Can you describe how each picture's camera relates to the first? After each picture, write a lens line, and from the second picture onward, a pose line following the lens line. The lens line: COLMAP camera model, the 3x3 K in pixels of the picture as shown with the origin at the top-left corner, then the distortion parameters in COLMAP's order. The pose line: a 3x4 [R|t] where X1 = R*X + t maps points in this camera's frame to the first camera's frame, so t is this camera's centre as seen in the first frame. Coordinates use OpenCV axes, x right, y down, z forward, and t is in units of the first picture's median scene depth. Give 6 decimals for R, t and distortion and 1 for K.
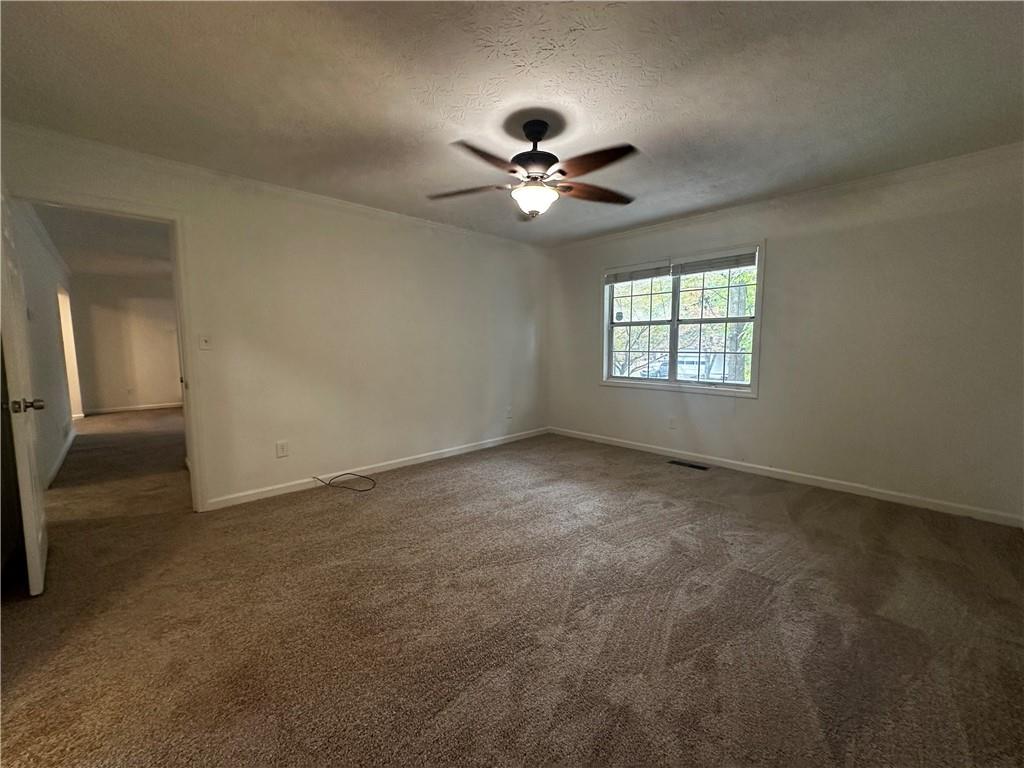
lens RADIAL K [[412.5, 0, 520.2], [0, 412.5, 387.8], [0, 0, 1]] dist [-0.004043, 0.000643]
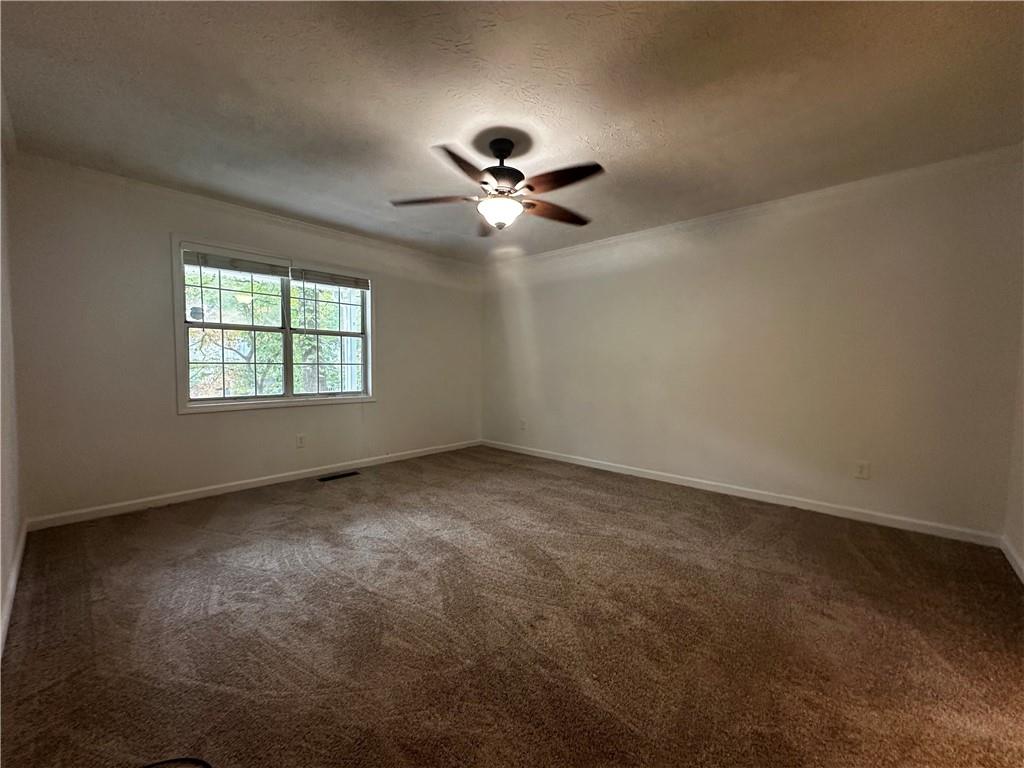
lens RADIAL K [[412.5, 0, 512.4], [0, 412.5, 387.0], [0, 0, 1]] dist [-0.004043, 0.000643]
pose [[-0.073031, -0.064182, 0.995262, -0.571336], [0.083336, 0.994044, 0.070219, -0.059371], [-0.993842, 0.088069, -0.067247, 0.589722]]
